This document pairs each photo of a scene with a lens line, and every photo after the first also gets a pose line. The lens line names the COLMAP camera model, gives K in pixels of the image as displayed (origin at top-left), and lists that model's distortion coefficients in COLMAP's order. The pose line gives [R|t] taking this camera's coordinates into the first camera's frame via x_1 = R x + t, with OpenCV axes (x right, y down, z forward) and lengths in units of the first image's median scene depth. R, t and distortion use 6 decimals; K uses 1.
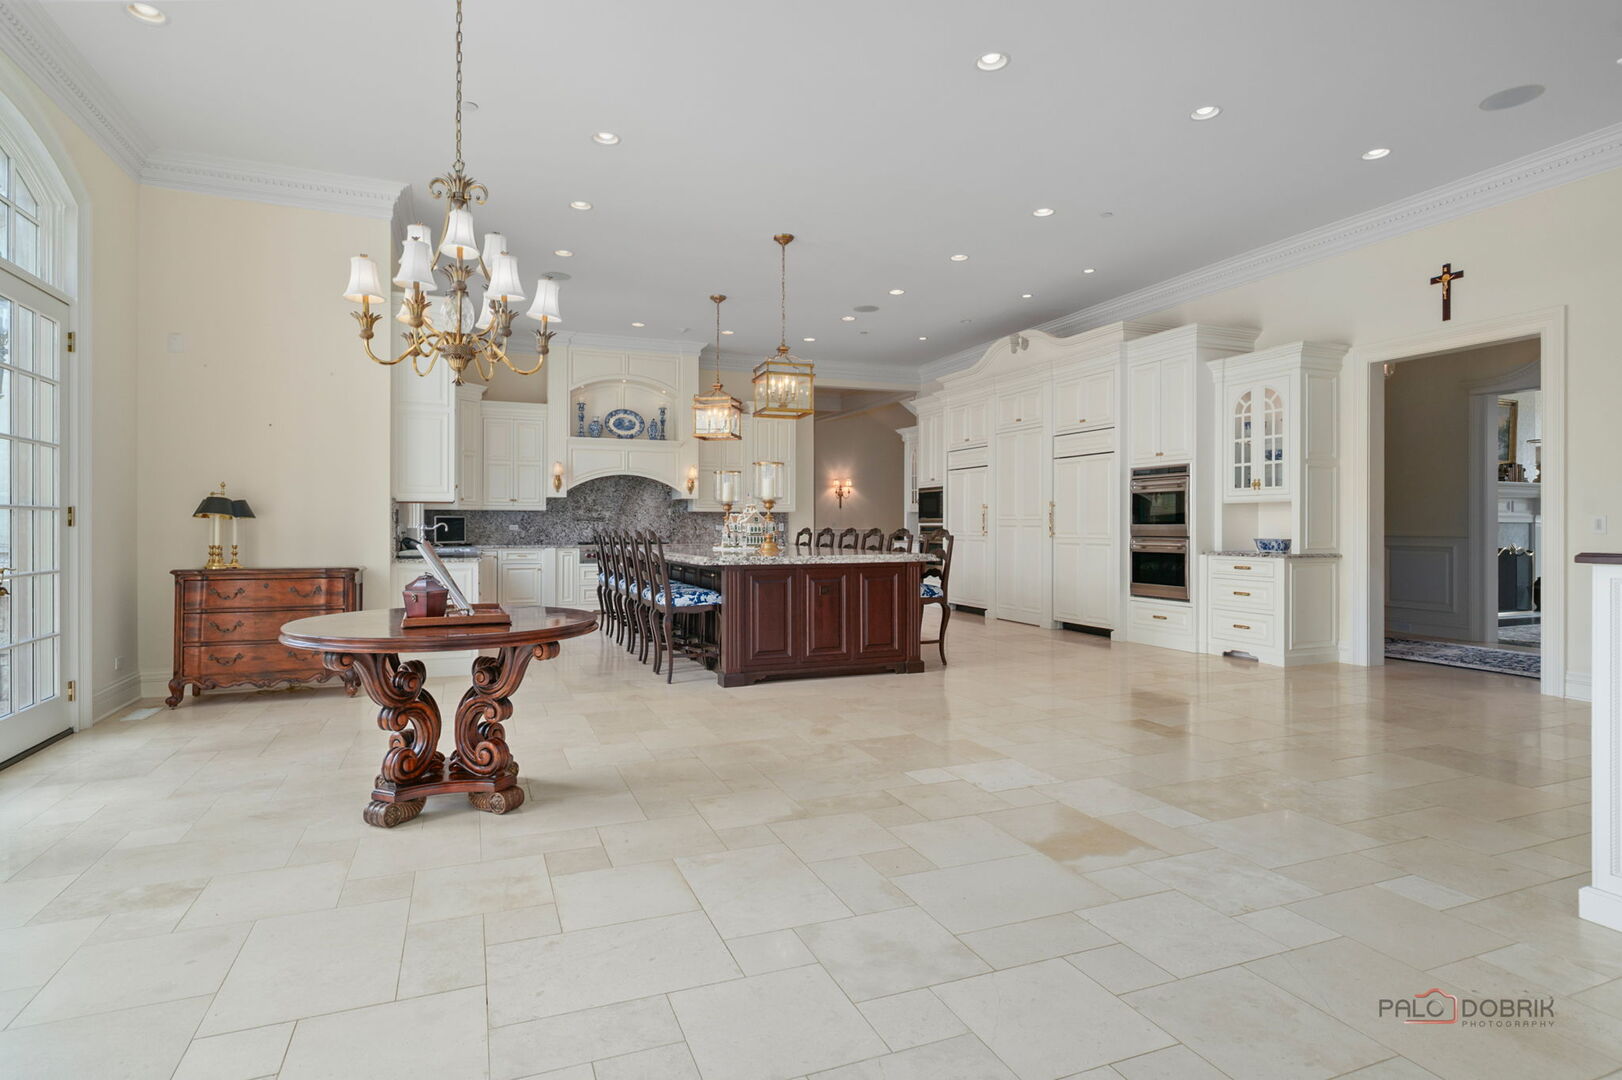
lens RADIAL K [[859.6, 0, 811.0], [0, 859.6, 540.0], [0, 0, 1]] dist [-0.000008, -0.000006]
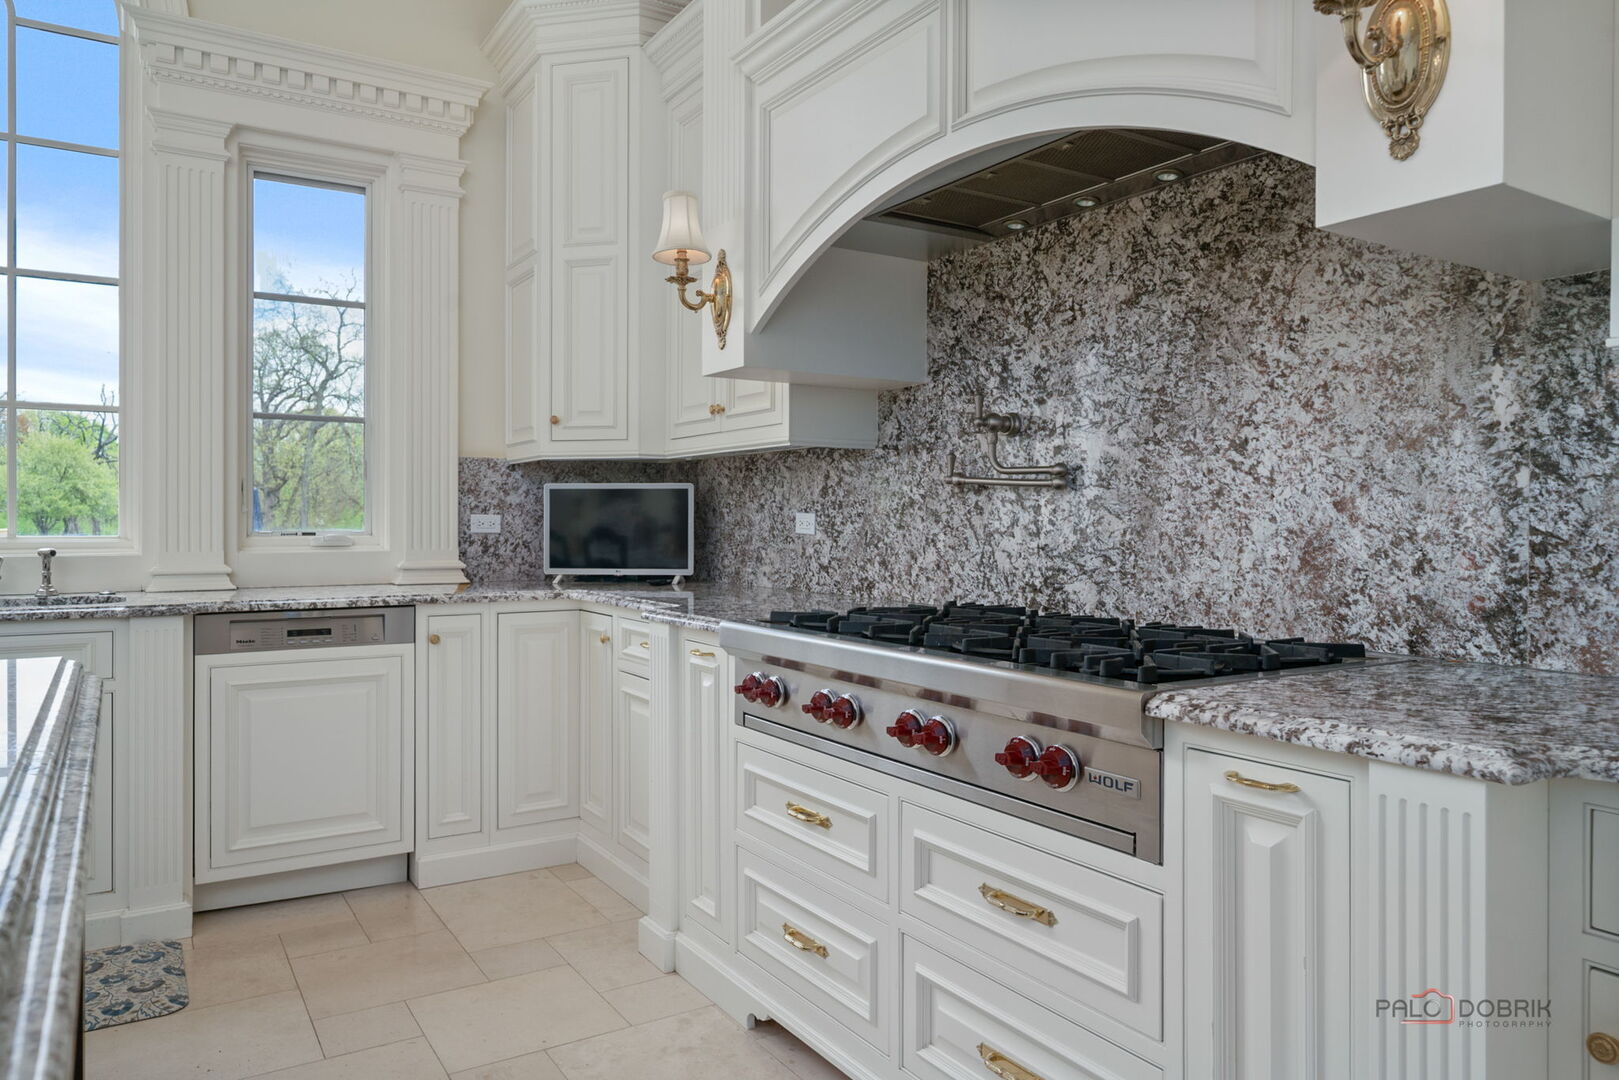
lens RADIAL K [[1089.6, 0, 810.0], [0, 1089.6, 513.9], [0, 0, 1]] dist [-0.000254, 0.000006]
pose [[0.184470, 0.000521, -0.982838, -0.040825], [-0.012487, 0.999920, -0.001814, -0.016002], [0.982759, 0.012607, 0.184461, 0.909834]]
